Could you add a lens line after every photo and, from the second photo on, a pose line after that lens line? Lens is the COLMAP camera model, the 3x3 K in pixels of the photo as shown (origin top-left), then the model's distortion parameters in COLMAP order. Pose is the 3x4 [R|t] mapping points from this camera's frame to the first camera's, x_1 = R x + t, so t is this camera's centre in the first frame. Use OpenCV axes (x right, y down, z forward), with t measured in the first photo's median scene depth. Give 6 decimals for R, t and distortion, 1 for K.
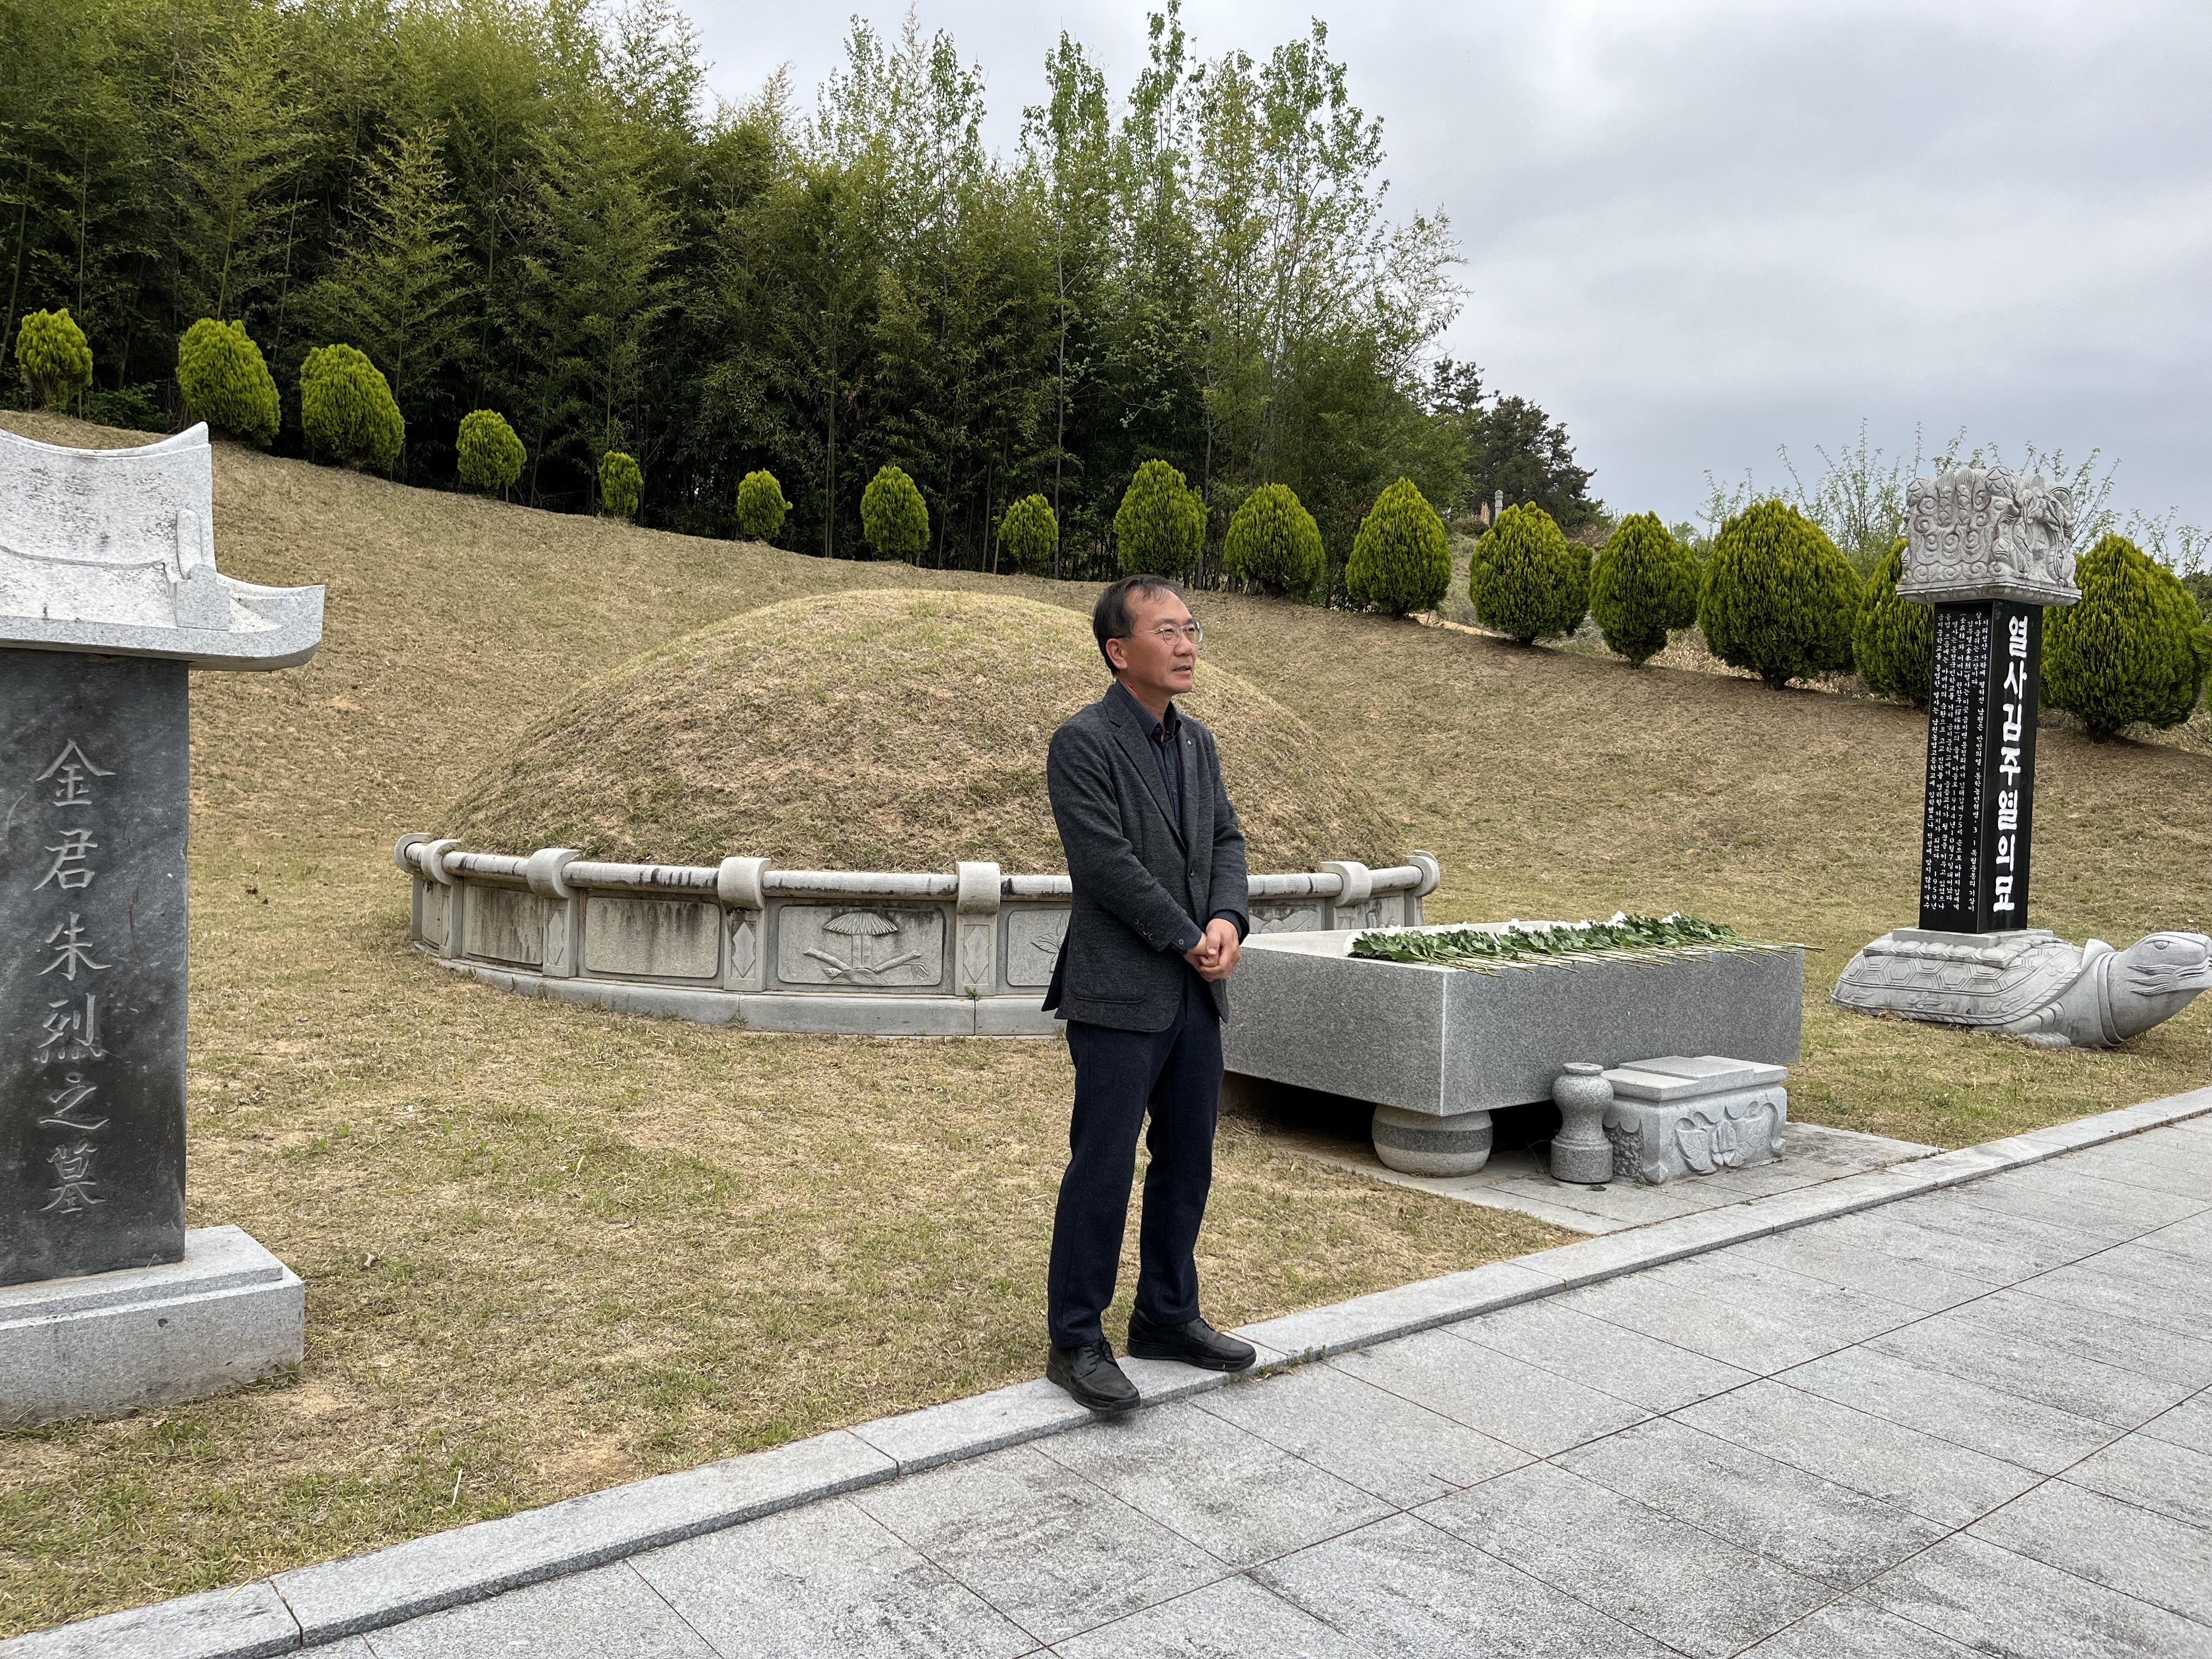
lens RADIAL K [[1658.9, 0, 1120.5], [0, 1658.9, 838.3], [0, 0, 1]] dist [0.059504, -0.073477]
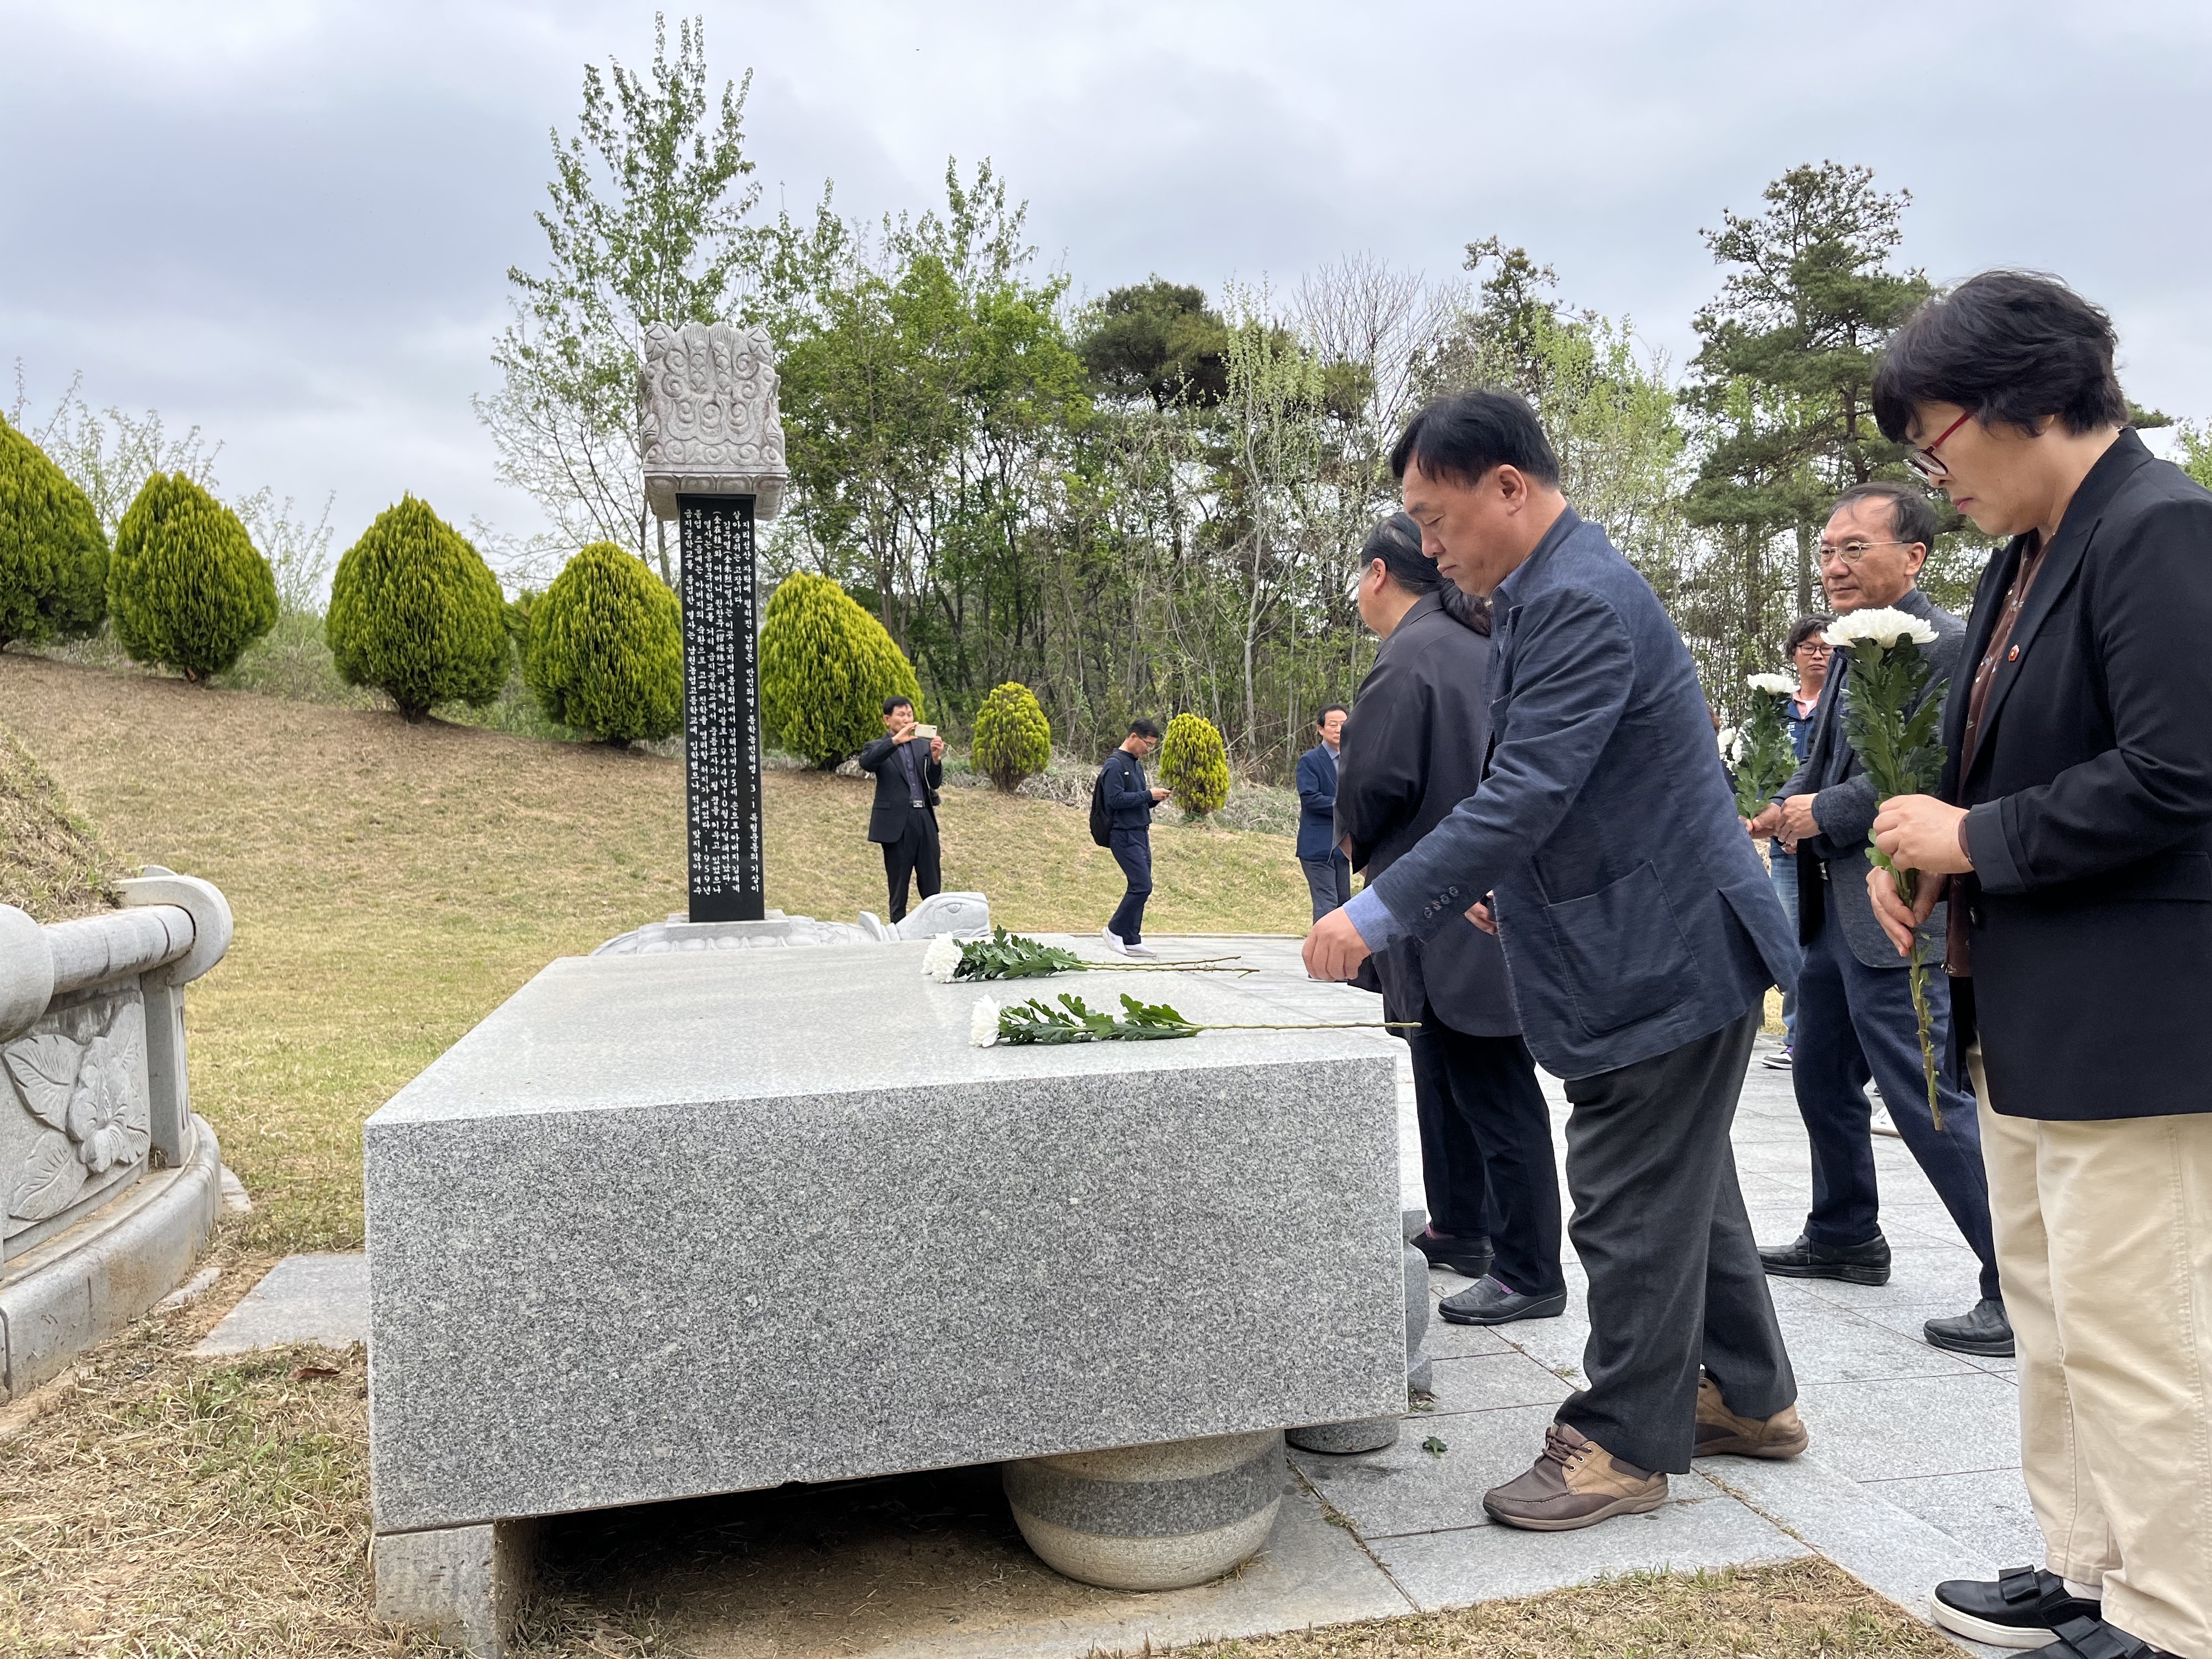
lens RADIAL K [[1658.9, 0, 1078.4], [0, 1658.9, 818.1], [0, 0, 1]] dist [0.059504, -0.073477]
pose [[0.456294, -0.043874, 0.888747, -0.111727], [0.064731, 0.997774, 0.016022, 0.006208], [-0.887471, 0.050218, 0.458119, 0.497247]]
